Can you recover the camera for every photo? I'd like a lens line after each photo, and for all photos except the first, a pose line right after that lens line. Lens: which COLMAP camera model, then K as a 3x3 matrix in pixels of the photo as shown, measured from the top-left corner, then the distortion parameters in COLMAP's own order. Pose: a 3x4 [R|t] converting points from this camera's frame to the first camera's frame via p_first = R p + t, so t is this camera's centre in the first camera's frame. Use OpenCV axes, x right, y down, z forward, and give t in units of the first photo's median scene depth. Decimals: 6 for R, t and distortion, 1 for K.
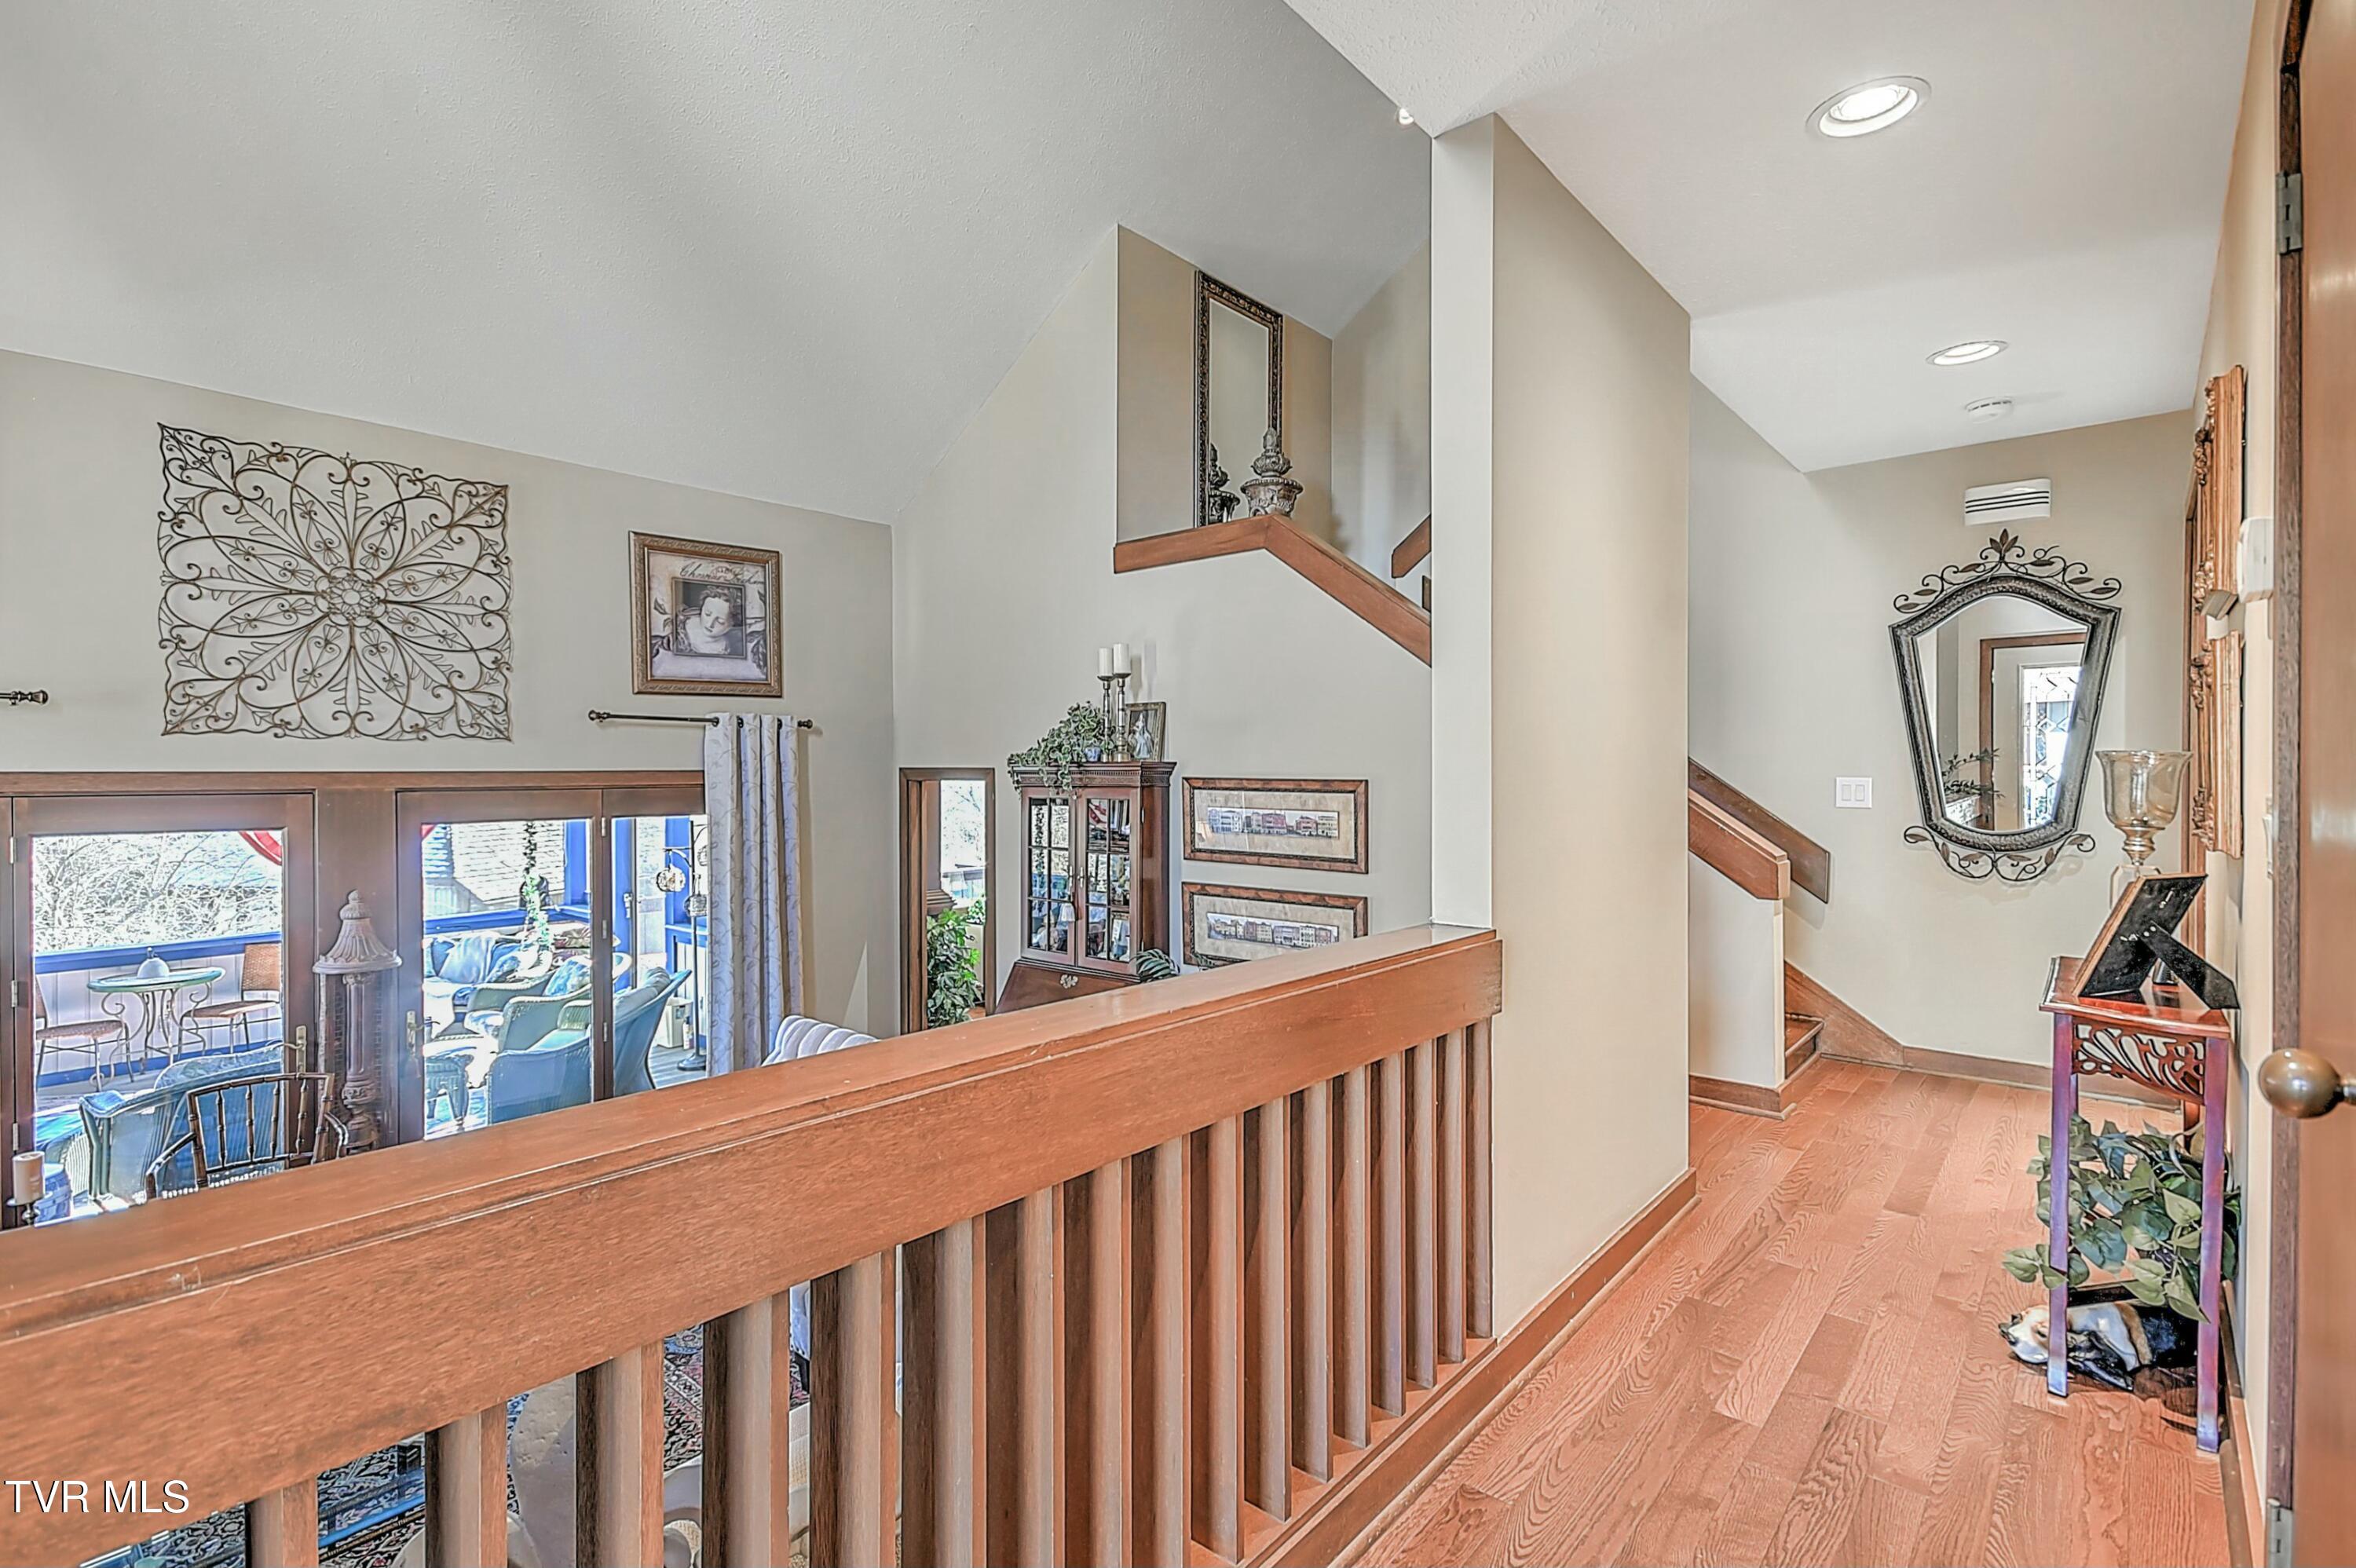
lens RADIAL K [[1099.3, 0, 1168.9], [0, 1099.3, 770.1], [0, 0, 1]] dist [0.021527, -0.005088]
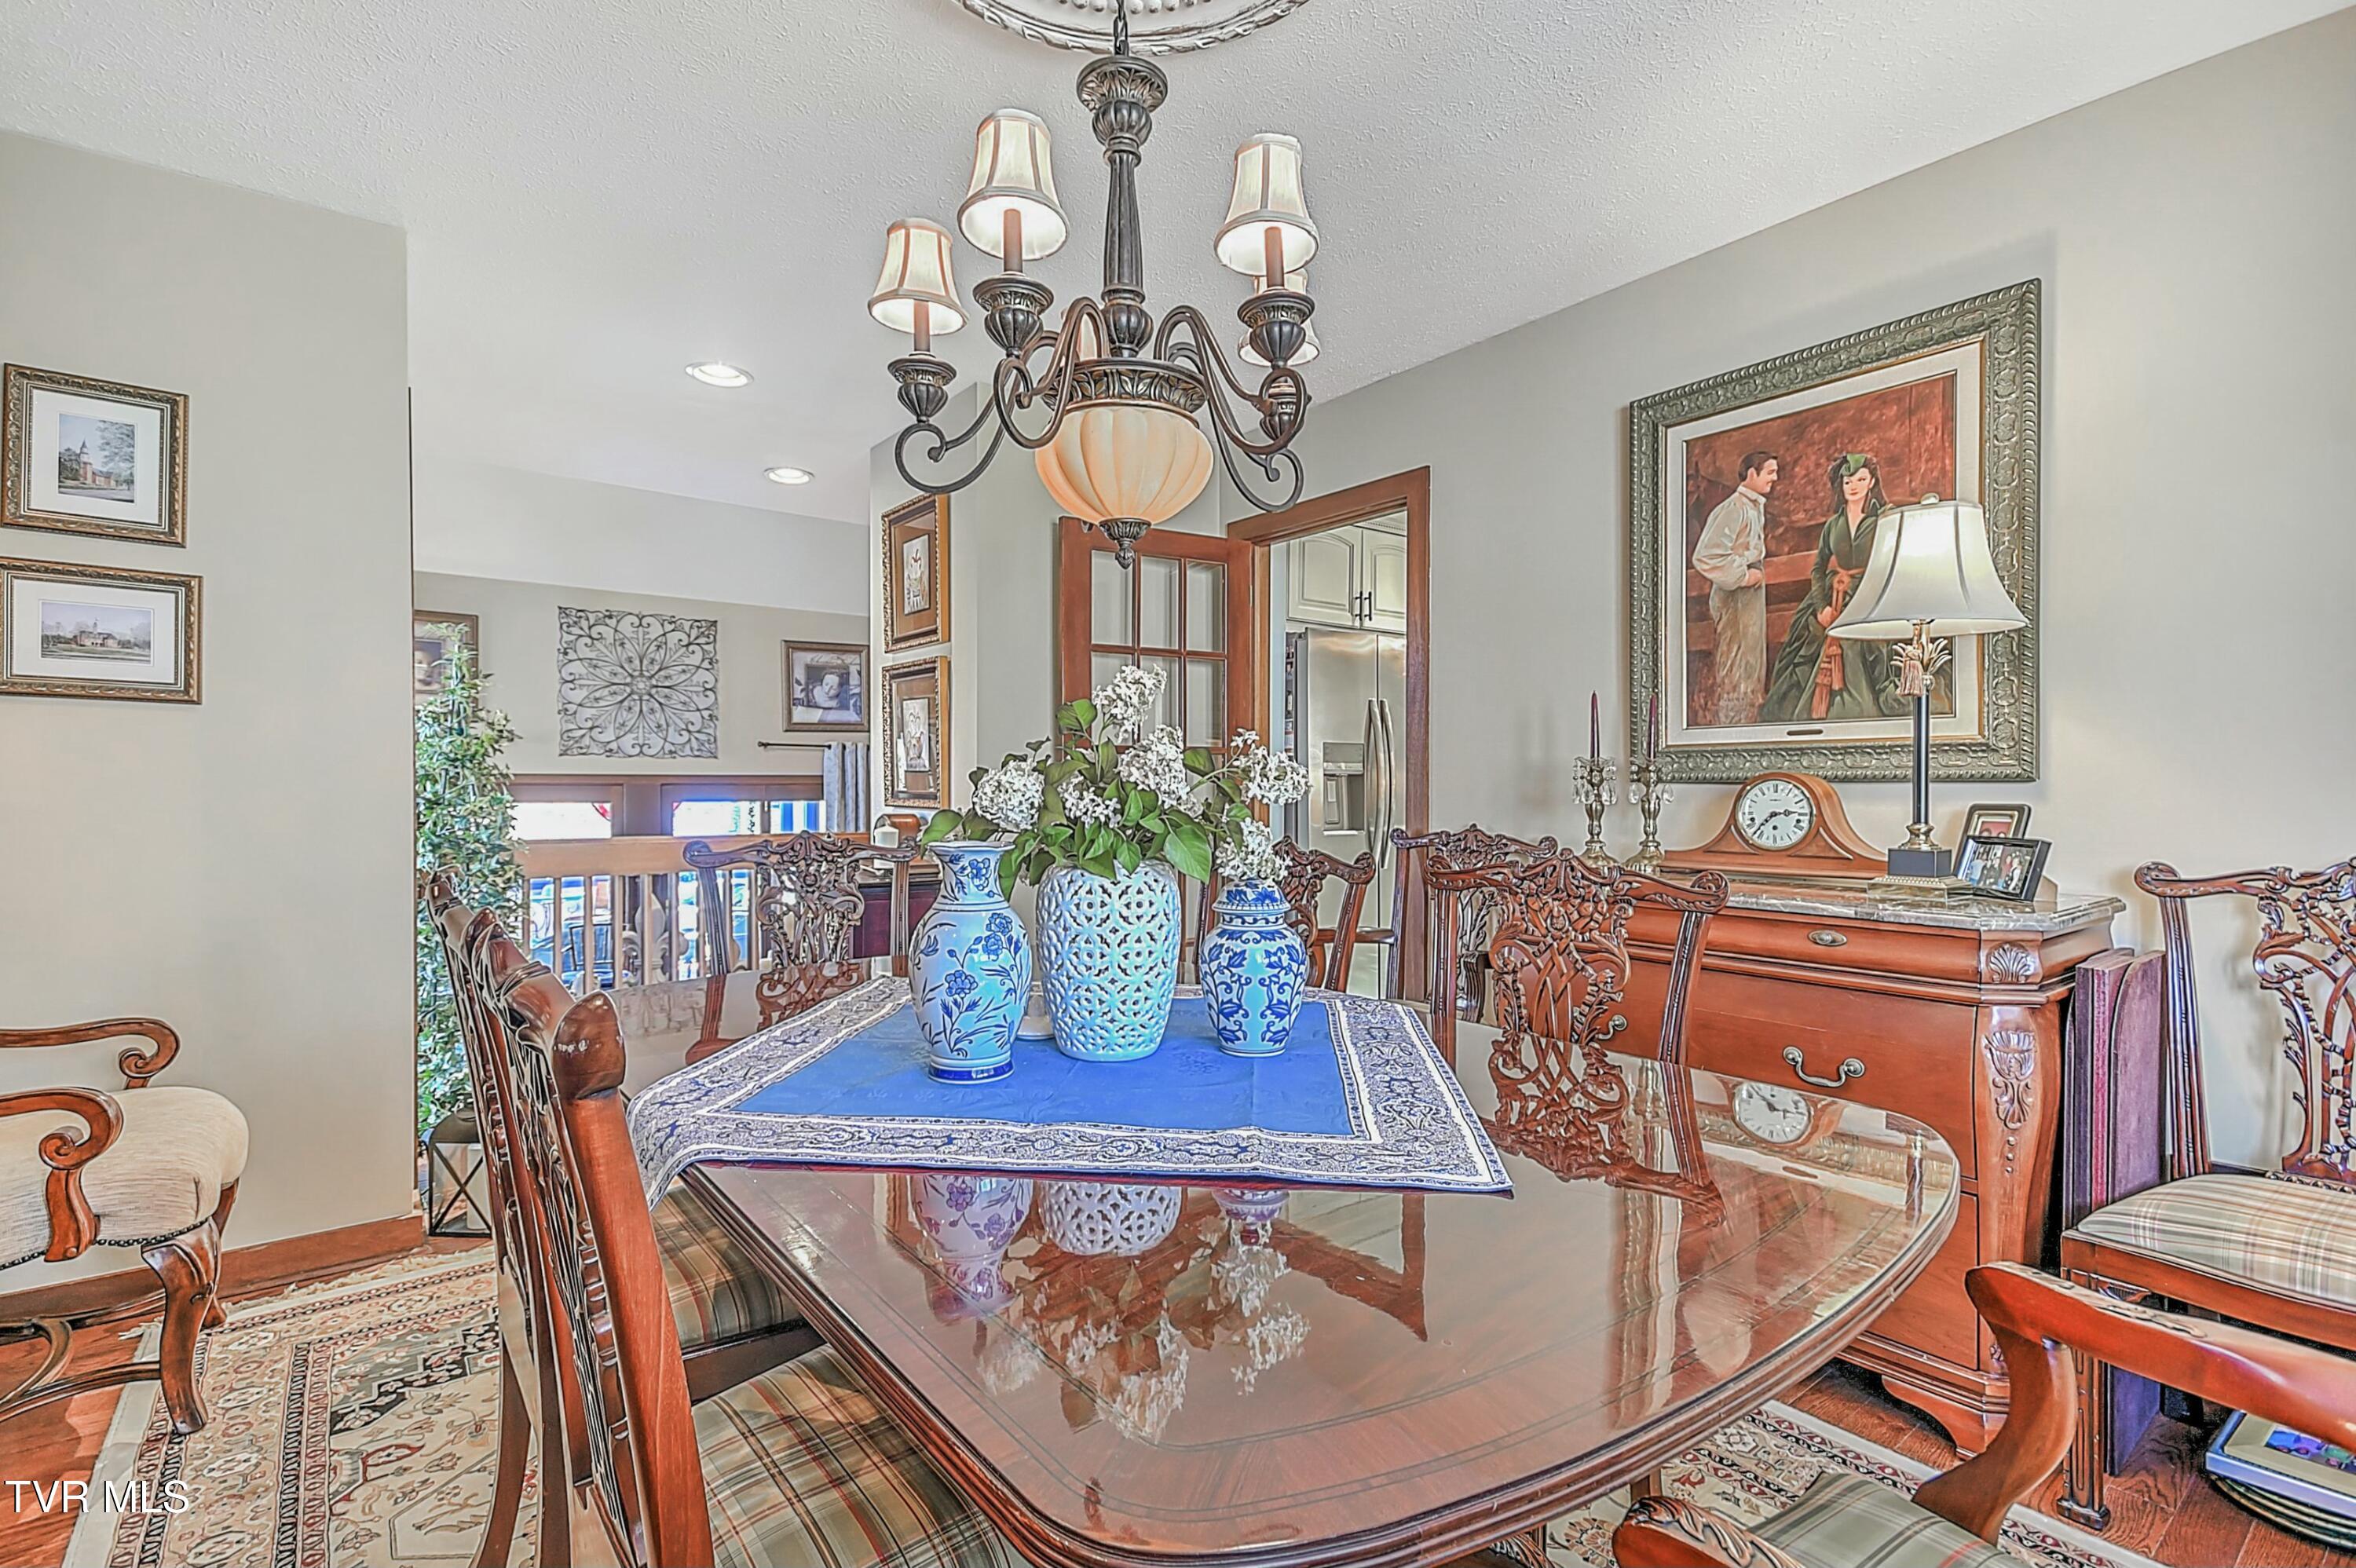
lens RADIAL K [[1072.9, 0, 1180.0], [0, 1072.9, 779.0], [0, 0, 1]] dist [0.015264, -0.002996]
pose [[0.983128, 0.000844, -0.182919, 0.503884], [-0.001627, 0.999990, -0.004127, 0.014719], [0.182914, 0.004355, 0.983119, -0.639085]]
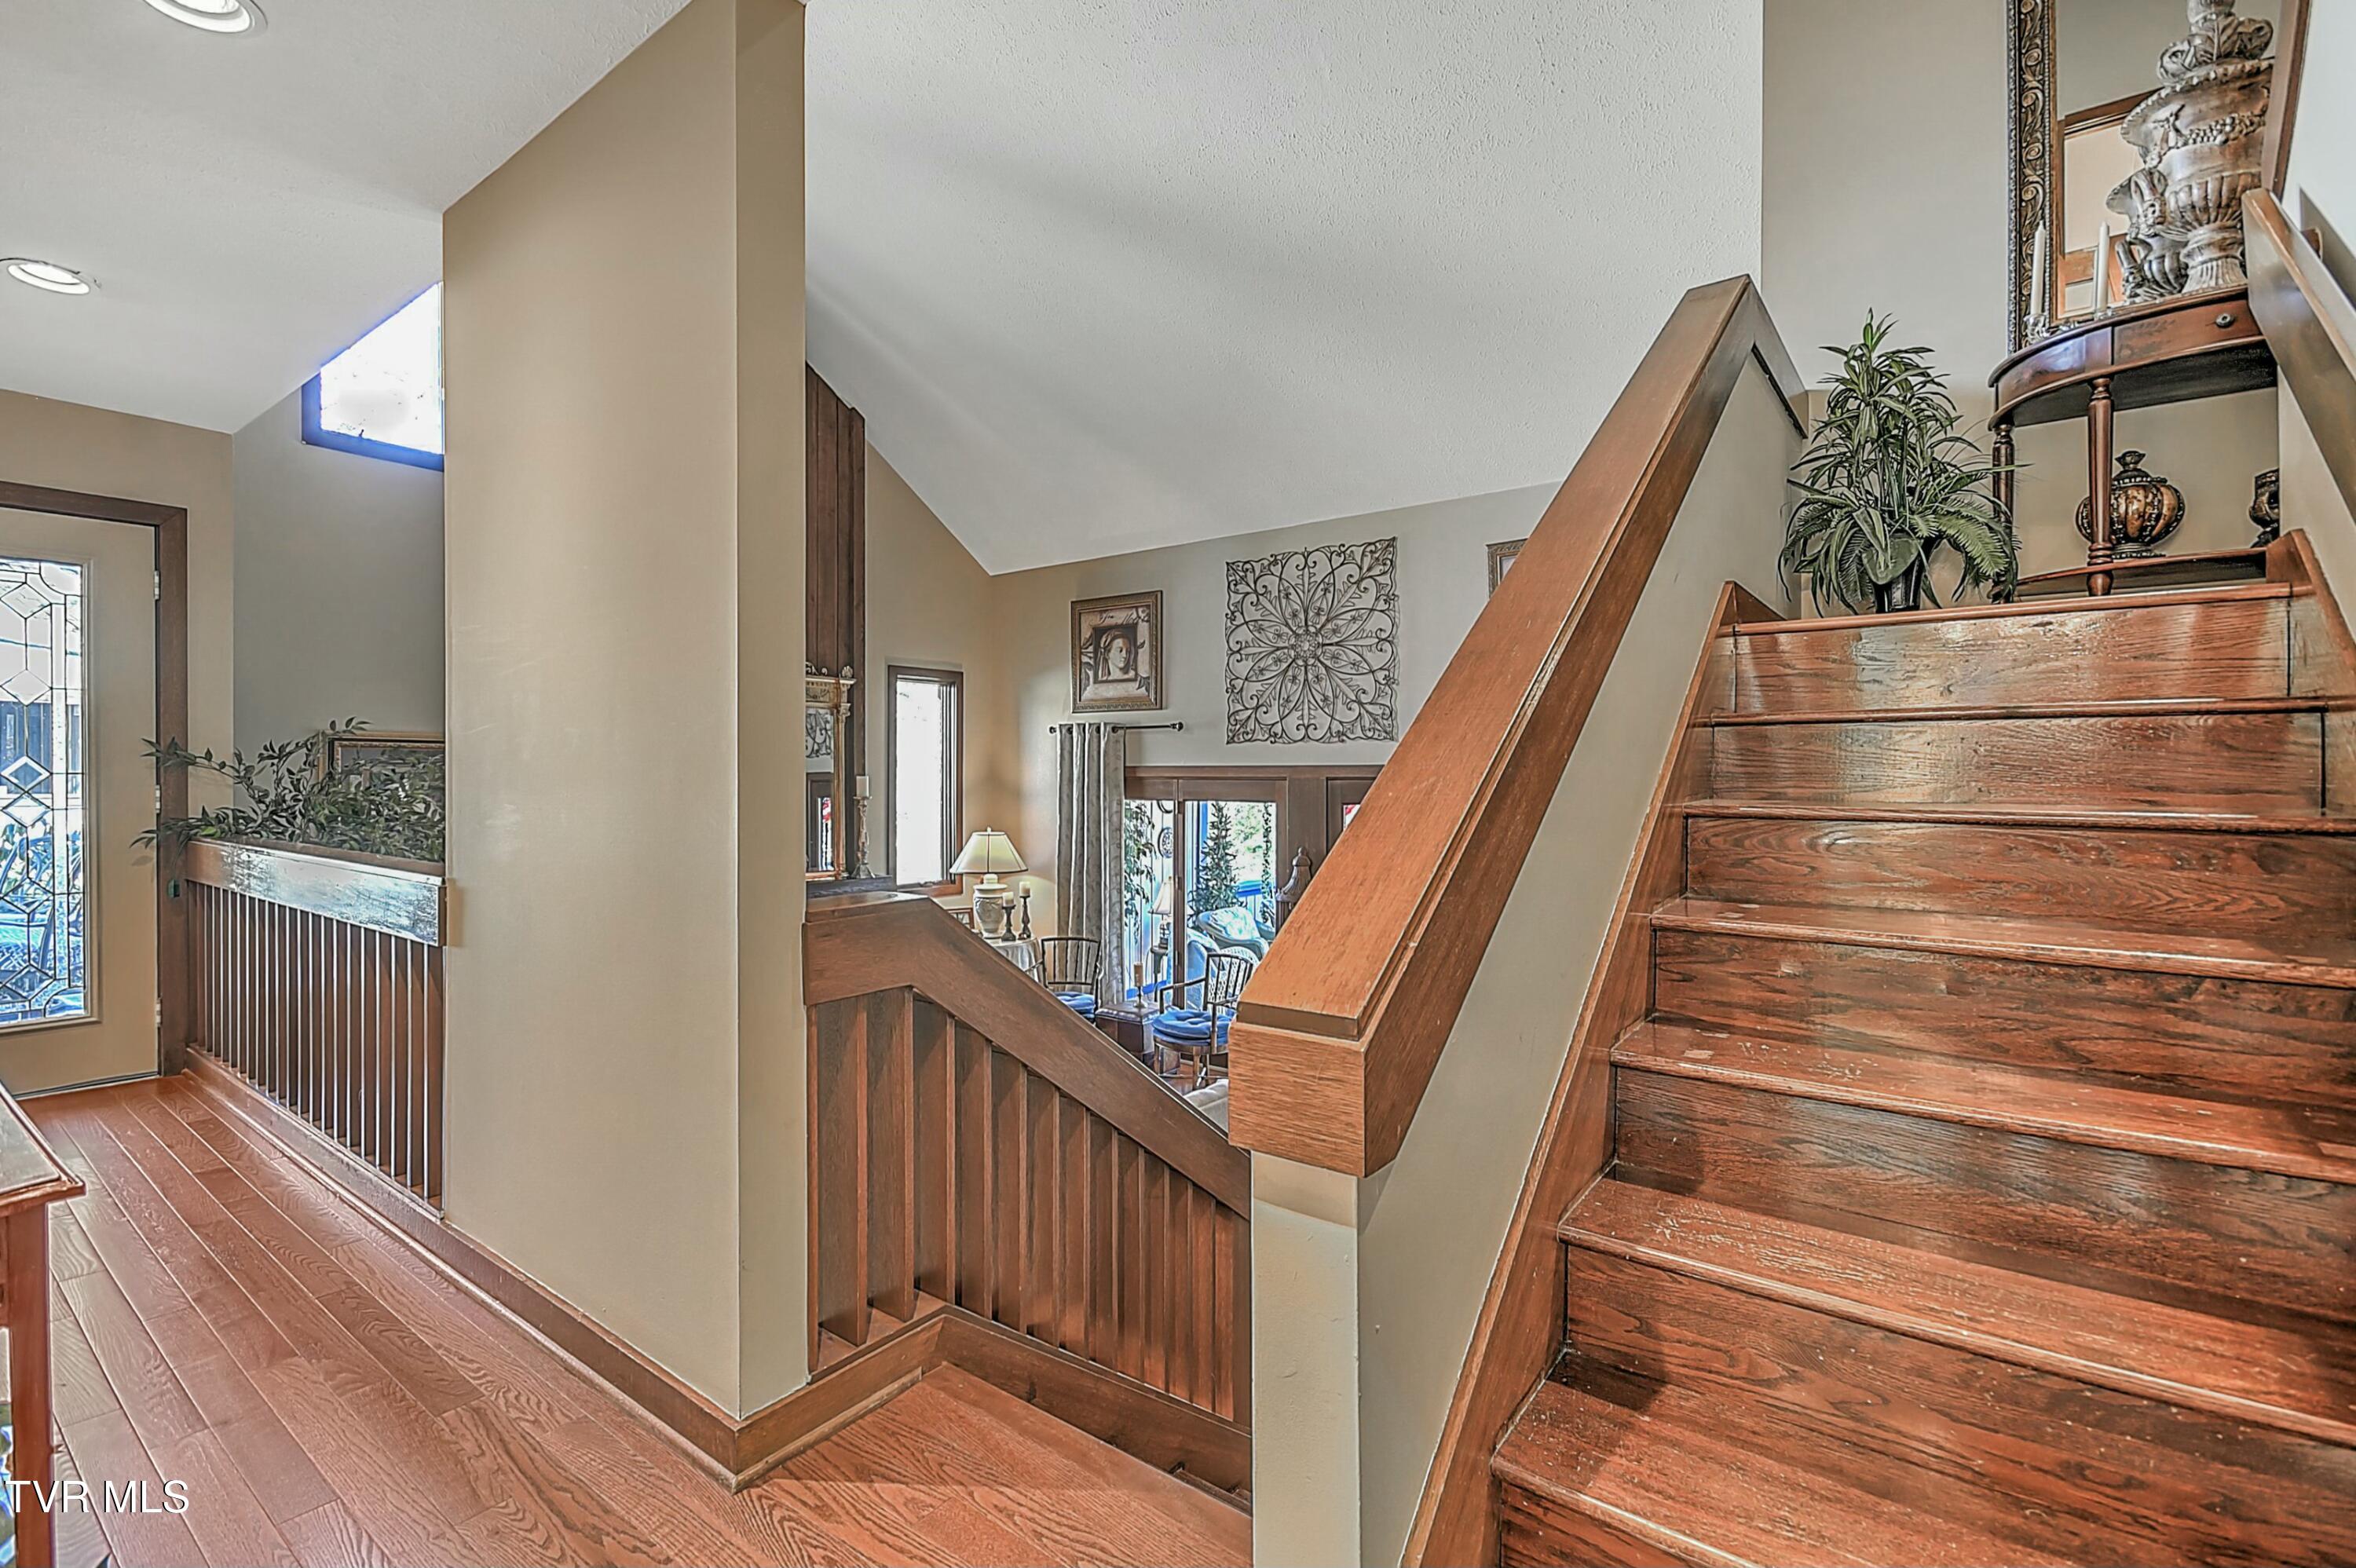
lens RADIAL K [[1072.9, 0, 1172.9], [0, 1072.9, 770.2], [0, 0, 1]] dist [0.015264, -0.002996]
pose [[0.048841, 0.006047, -0.998788, 0.619699], [0.006597, 0.999958, 0.006376, -0.001948], [0.998785, -0.006900, 0.048799, 0.699652]]
